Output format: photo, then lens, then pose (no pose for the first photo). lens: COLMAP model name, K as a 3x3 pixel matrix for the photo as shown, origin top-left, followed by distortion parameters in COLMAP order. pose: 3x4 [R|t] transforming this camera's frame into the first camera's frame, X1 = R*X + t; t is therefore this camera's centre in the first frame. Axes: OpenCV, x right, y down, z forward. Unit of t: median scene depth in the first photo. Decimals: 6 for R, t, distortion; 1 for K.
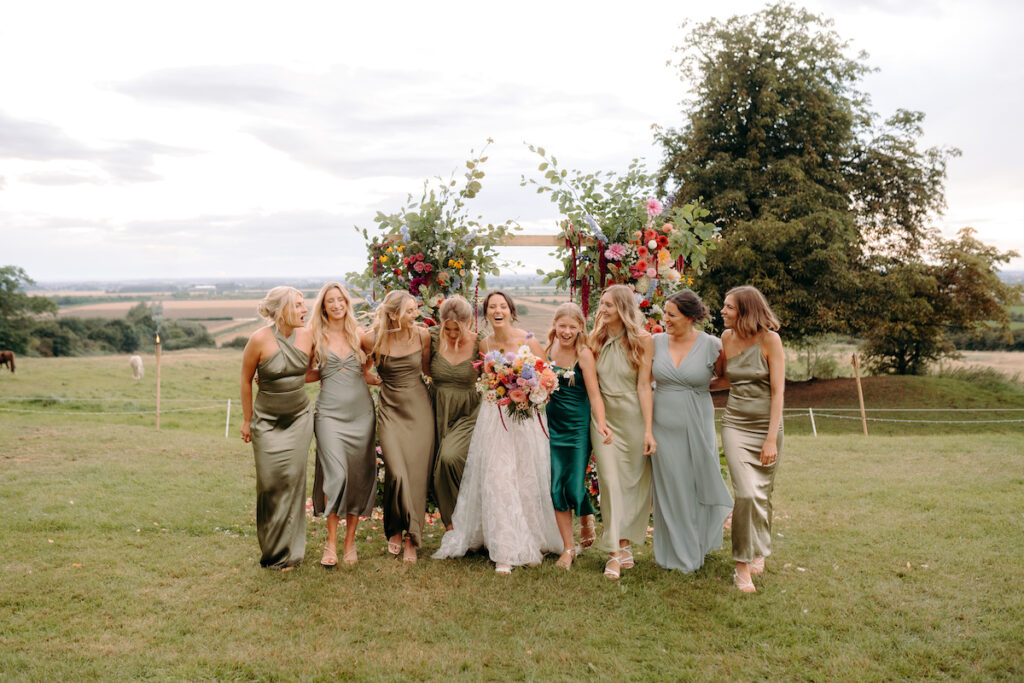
lens RADIAL K [[1013.9, 0, 511.2], [0, 1013.9, 341.3], [0, 0, 1]] dist [-0.071487, 0.000000]
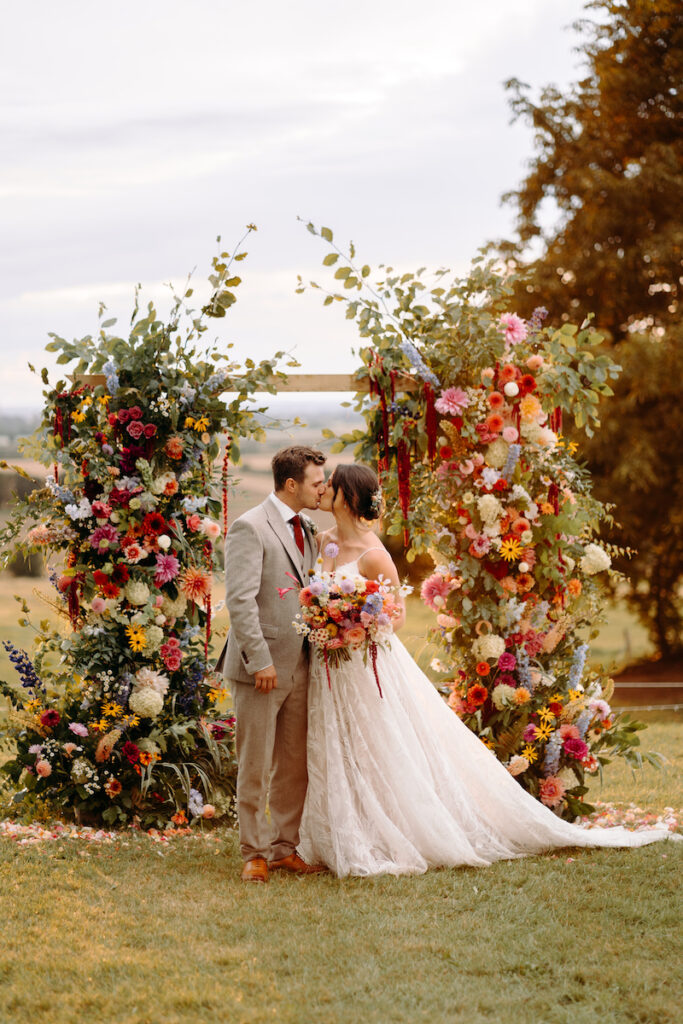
lens RADIAL K [[2542.9, 0, 341.4], [0, 2542.9, 512.1], [0, 0, 1]] dist [0.084282, 0.000000]
pose [[0.997413, -0.012015, 0.070873, -0.074319], [0.013342, 0.999744, -0.018280, 0.006577], [-0.070635, 0.019178, 0.997318, -0.535574]]
